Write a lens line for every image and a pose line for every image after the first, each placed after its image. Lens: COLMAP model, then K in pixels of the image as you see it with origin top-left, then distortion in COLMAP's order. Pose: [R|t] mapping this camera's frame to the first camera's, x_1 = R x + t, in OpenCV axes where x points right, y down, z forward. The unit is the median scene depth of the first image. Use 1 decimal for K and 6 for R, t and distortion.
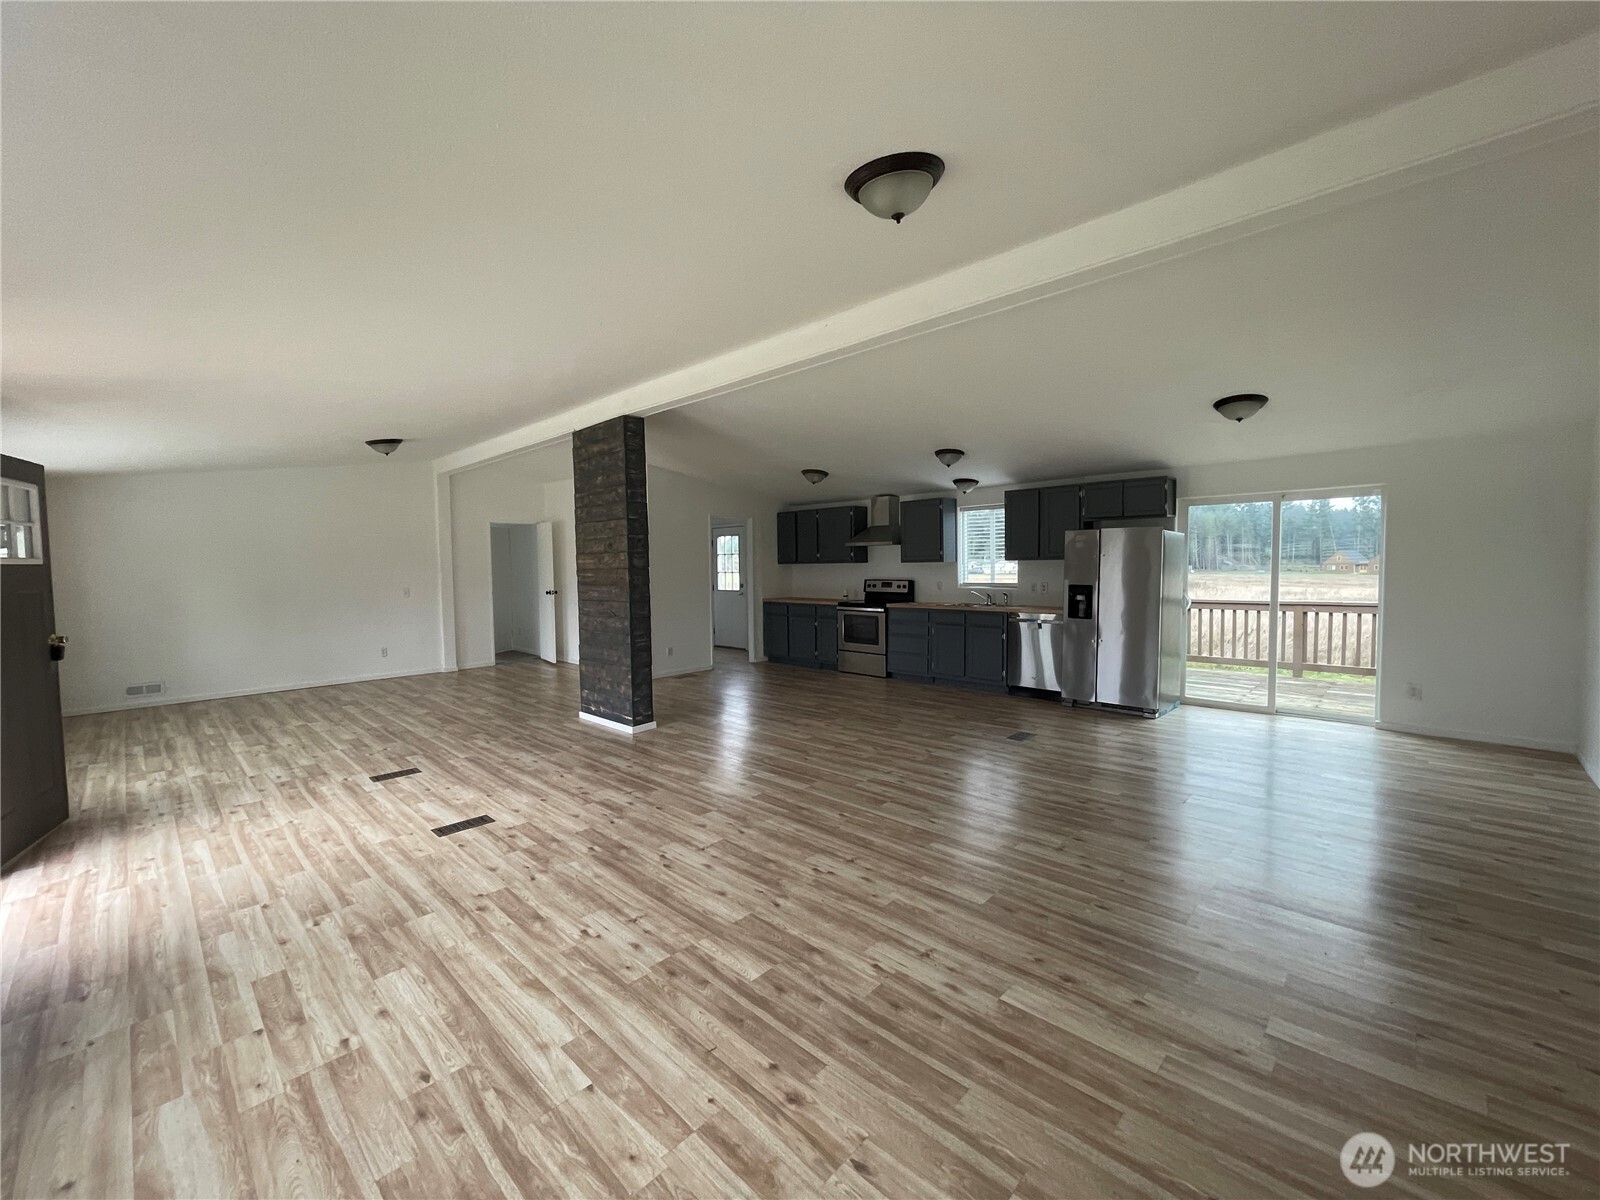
lens RADIAL K [[648.9, 0, 804.7], [0, 648.9, 591.7], [0, 0, 1]] dist [-0.003883, 0.001326]
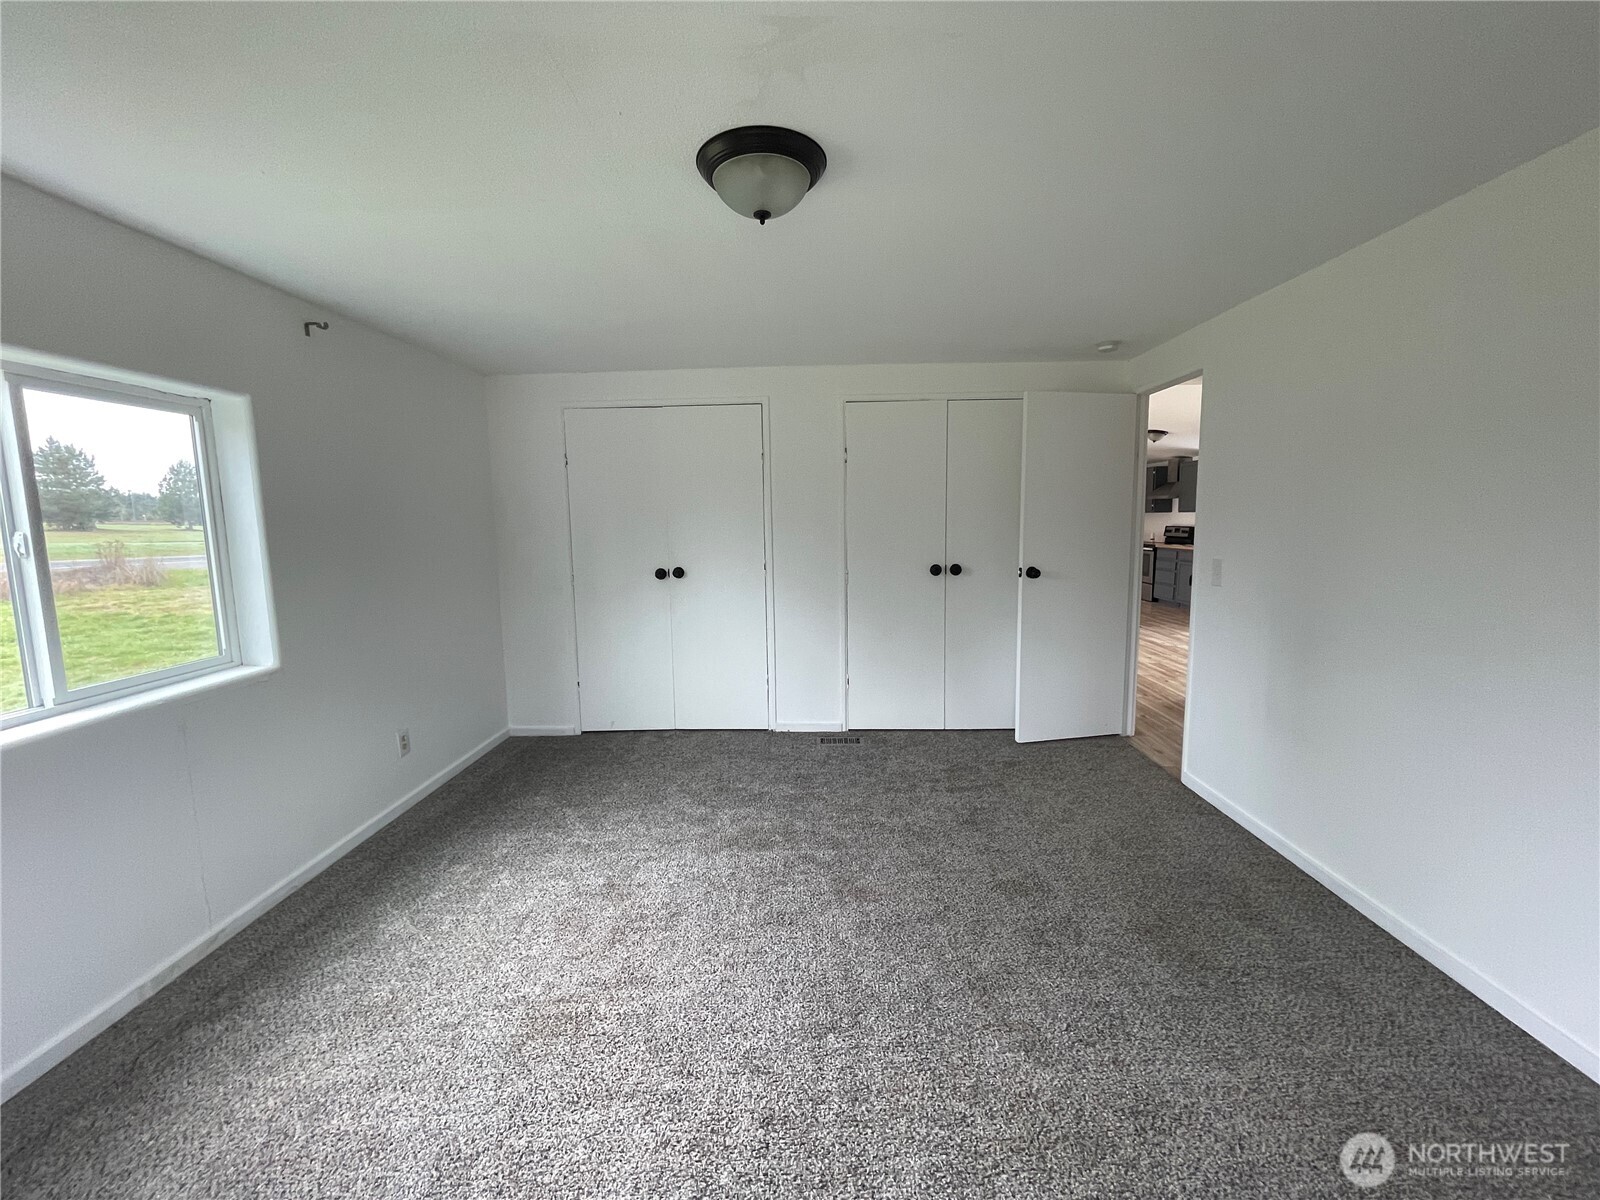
lens RADIAL K [[648.9, 0, 803.1], [0, 648.9, 589.0], [0, 0, 1]] dist [-0.003883, 0.001326]
pose [[0.668838, 0.088906, -0.738073, 0.699841], [-0.031780, 0.995335, 0.091097, 0.012685], [0.742729, -0.037474, 0.668543, -0.435895]]
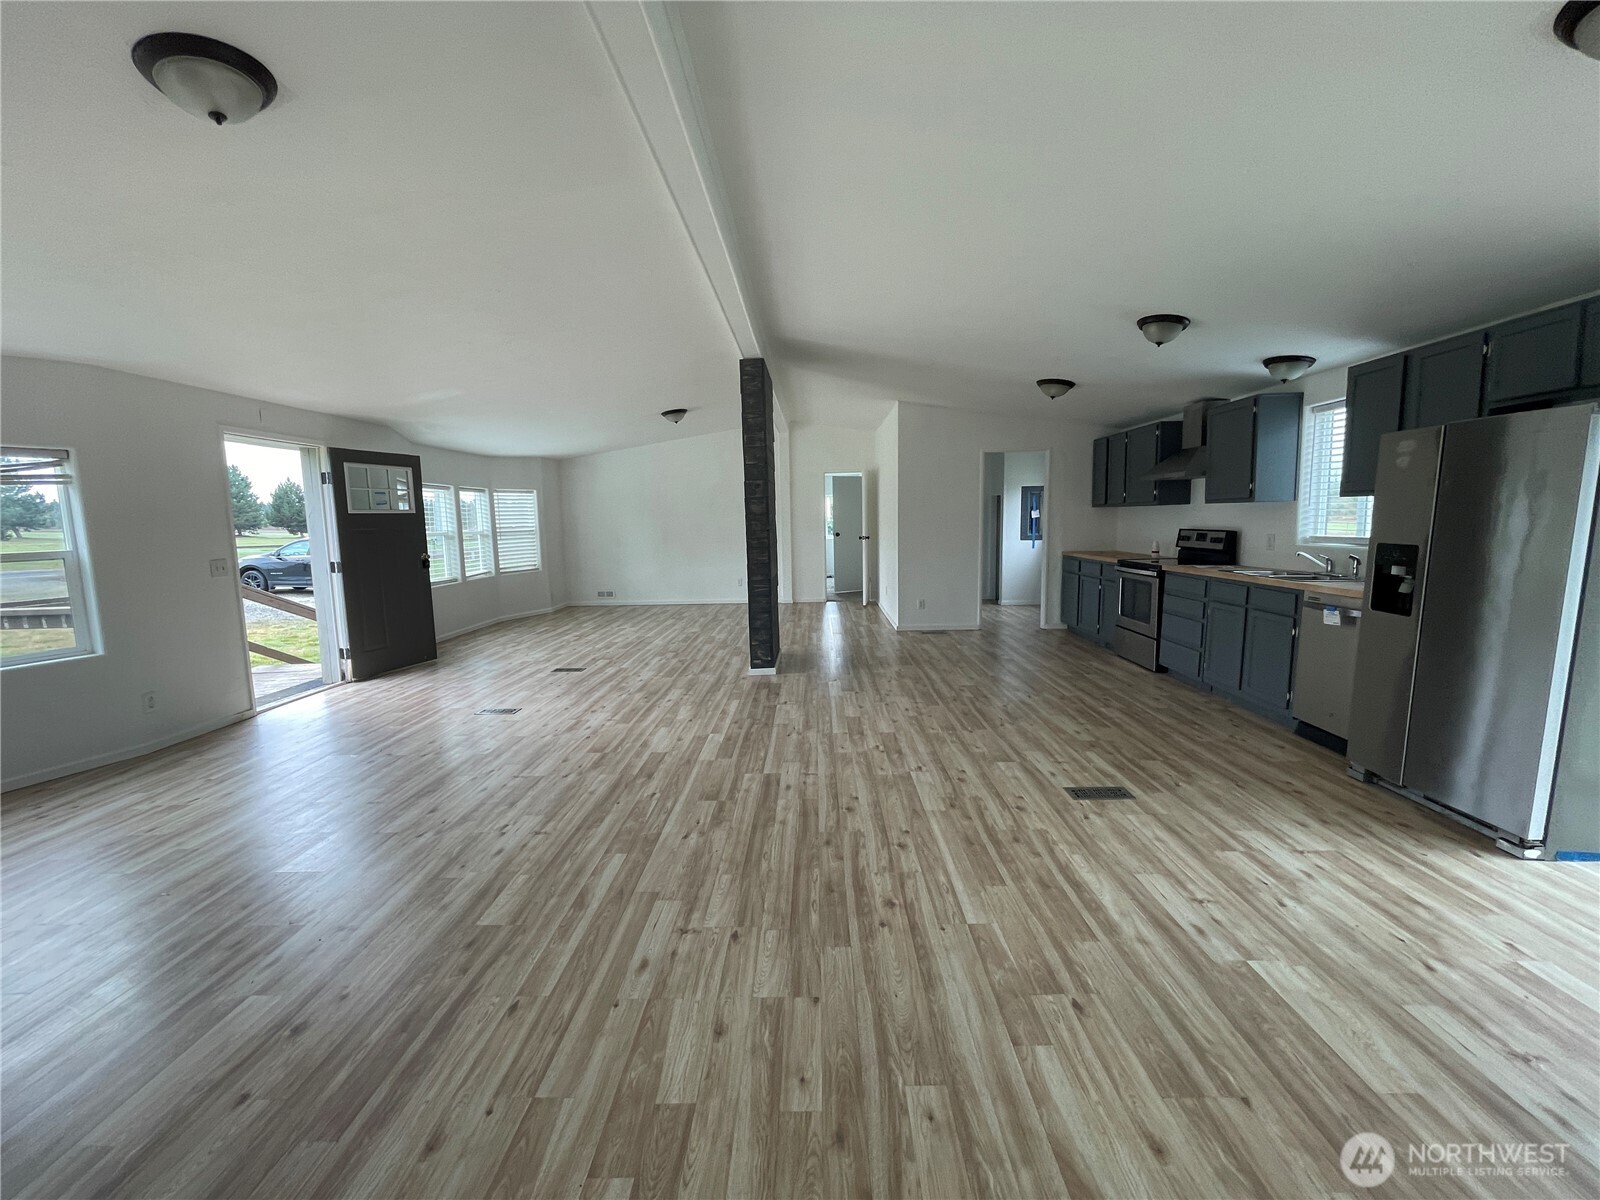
lens RADIAL K [[648.9, 0, 806.4], [0, 648.9, 595.0], [0, 0, 1]] dist [-0.003883, 0.001326]
pose [[0.670296, 0.088488, -0.736799, 0.432685], [-0.022137, 0.994808, 0.099336, -0.010641], [0.741763, -0.050275, 0.668775, 0.301105]]
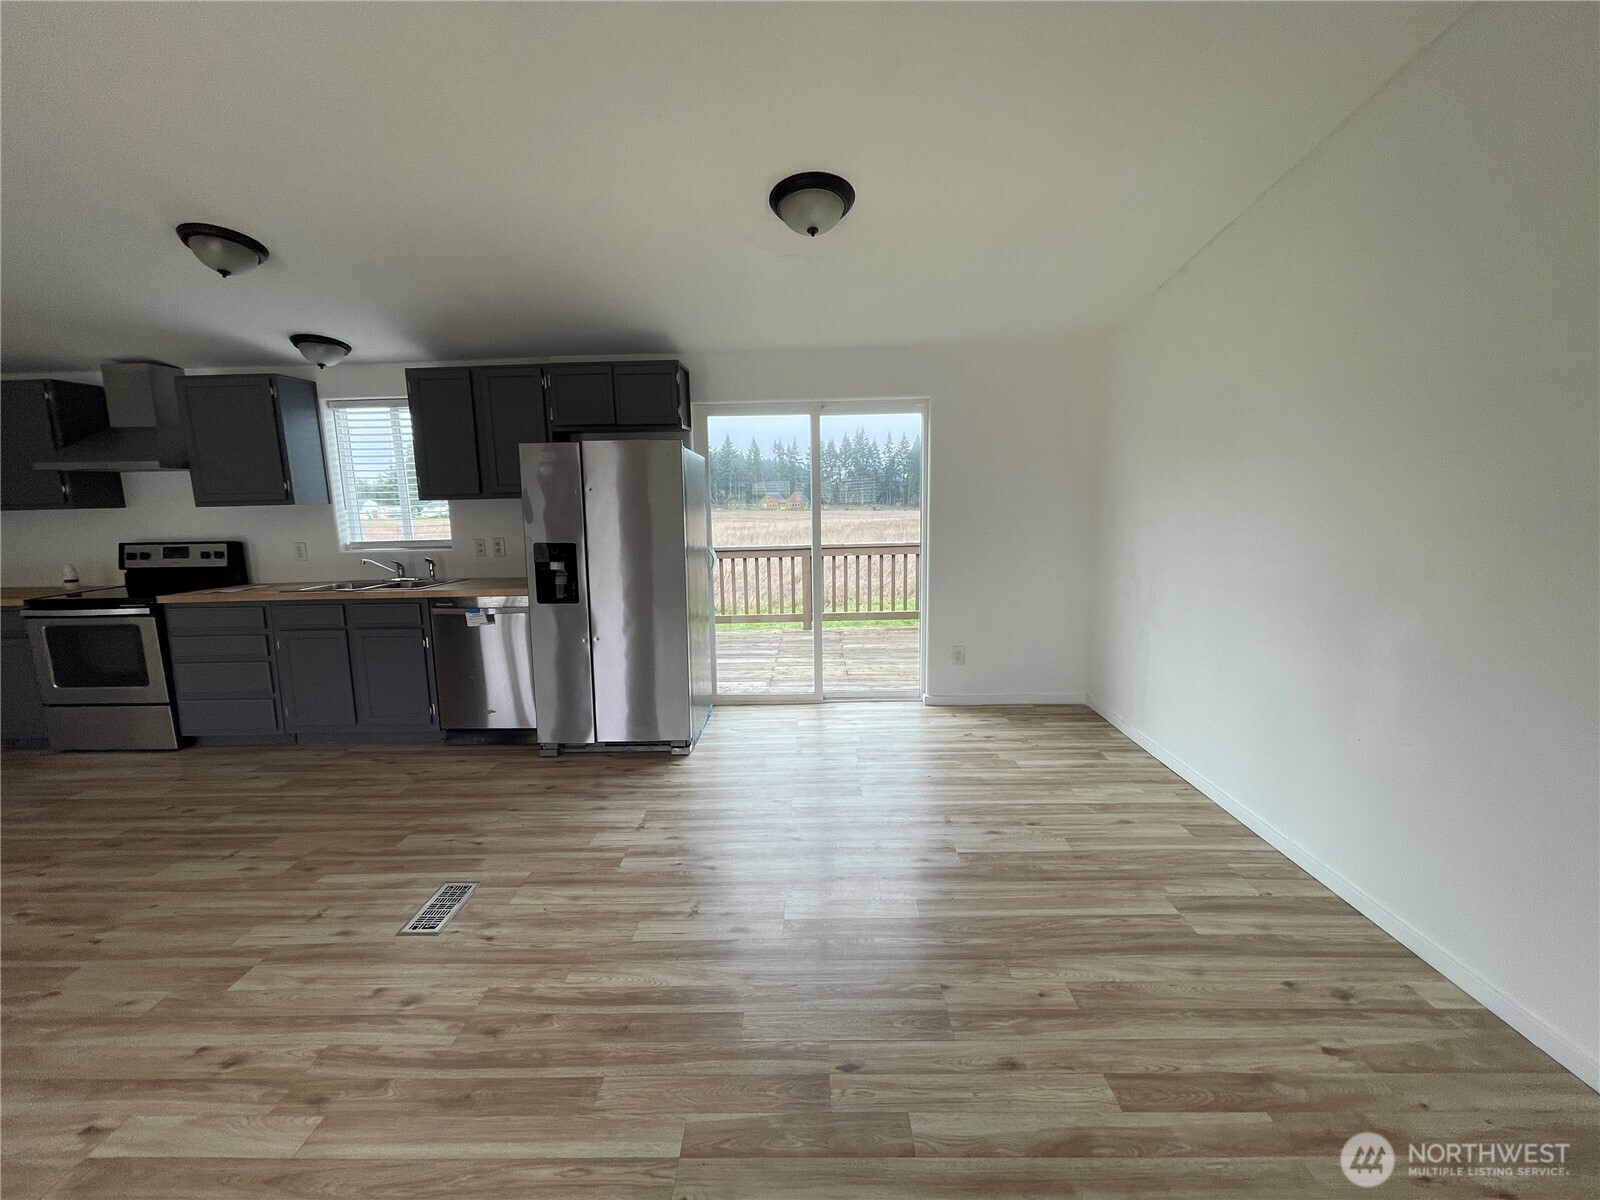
lens RADIAL K [[648.9, 0, 799.5], [0, 648.9, 592.6], [0, 0, 1]] dist [-0.003883, 0.001326]
pose [[0.745242, -0.101263, 0.659060, 0.186754], [0.039471, 0.993367, 0.107996, -0.018169], [-0.665625, -0.054469, 0.744296, 0.392639]]
